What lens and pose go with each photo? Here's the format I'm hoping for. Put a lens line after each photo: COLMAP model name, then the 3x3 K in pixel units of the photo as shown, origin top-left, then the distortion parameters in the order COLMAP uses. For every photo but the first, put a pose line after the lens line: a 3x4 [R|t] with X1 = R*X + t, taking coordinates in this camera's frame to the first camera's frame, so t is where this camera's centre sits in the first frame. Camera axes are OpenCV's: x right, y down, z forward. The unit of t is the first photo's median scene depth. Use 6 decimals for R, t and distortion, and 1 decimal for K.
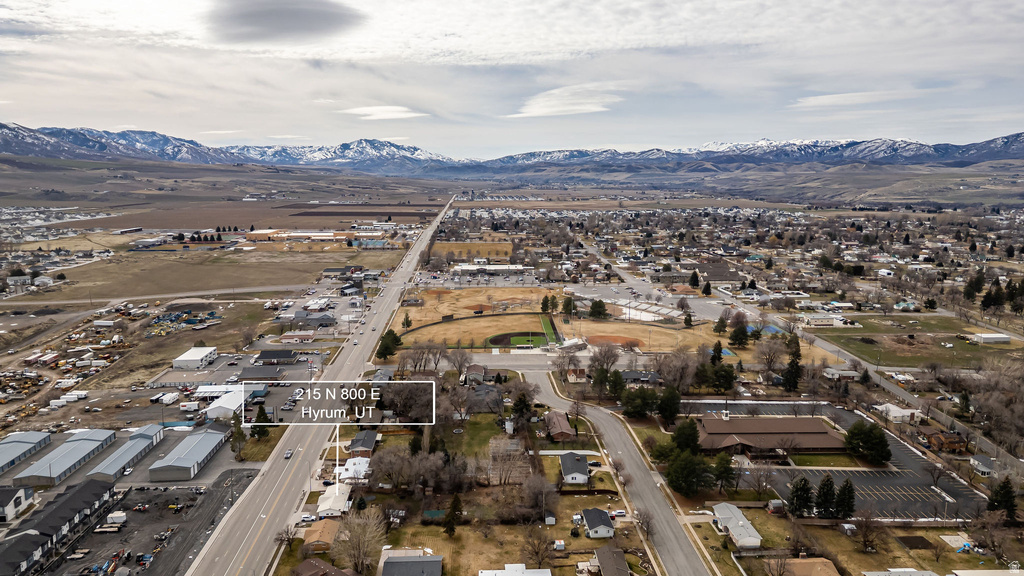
lens RADIAL K [[714.8, 0, 511.7], [0, 714.8, 320.8], [0, 0, 1]] dist [0.028407, -0.001153]
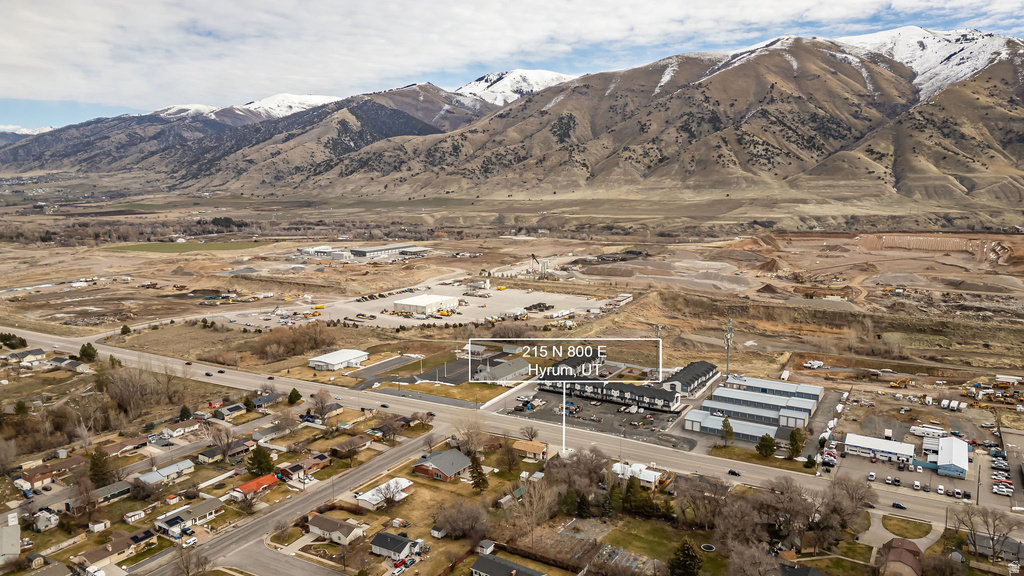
lens RADIAL K [[710.8, 0, 512.0], [0, 710.8, 288.0], [0, 0, 1]] dist [0.086517, -0.086644]
pose [[-0.578812, 0.131763, -0.804745, 0.043959], [-0.162087, 0.948579, 0.271894, -0.018933], [0.799190, 0.287815, -0.527691, 0.090180]]
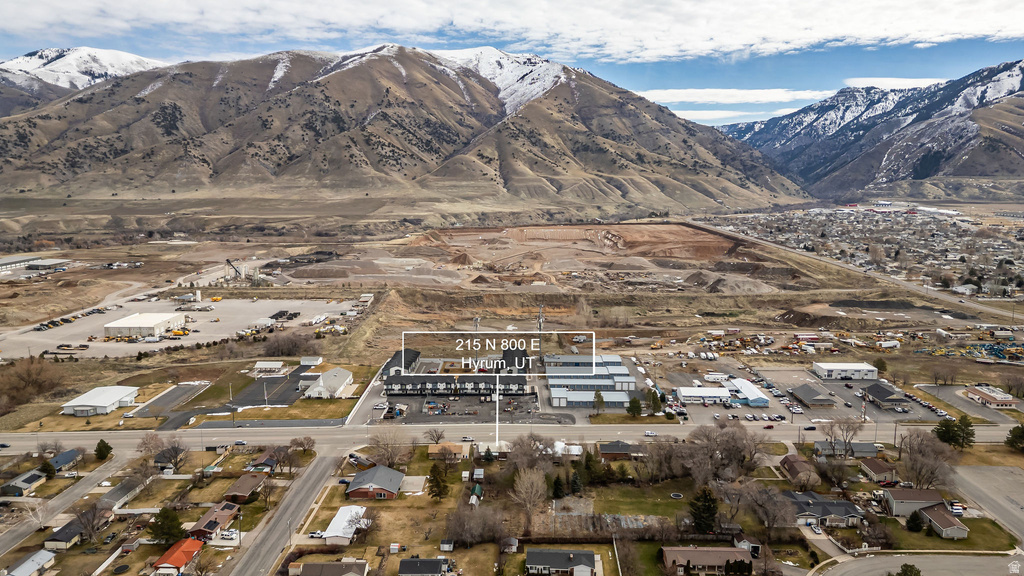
lens RADIAL K [[710.8, 0, 512.0], [0, 710.8, 288.0], [0, 0, 1]] dist [0.086517, -0.086644]
pose [[-0.078721, 0.159381, -0.984073, 0.054875], [-0.207120, 0.962982, 0.172534, -0.013464], [0.975143, 0.217403, -0.042796, 0.063357]]
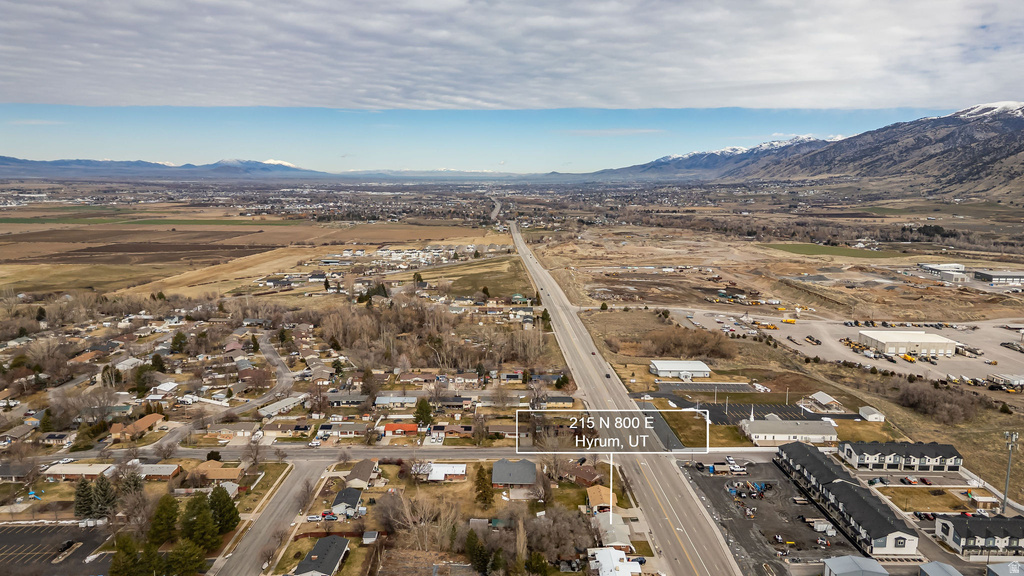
lens RADIAL K [[710.8, 0, 512.0], [0, 710.8, 288.0], [0, 0, 1]] dist [0.086517, -0.086644]
pose [[-0.998794, -0.019632, 0.045012, -0.009686], [-0.002360, 0.934743, 0.355316, -0.022846], [-0.049050, 0.354781, -0.933662, 0.110049]]
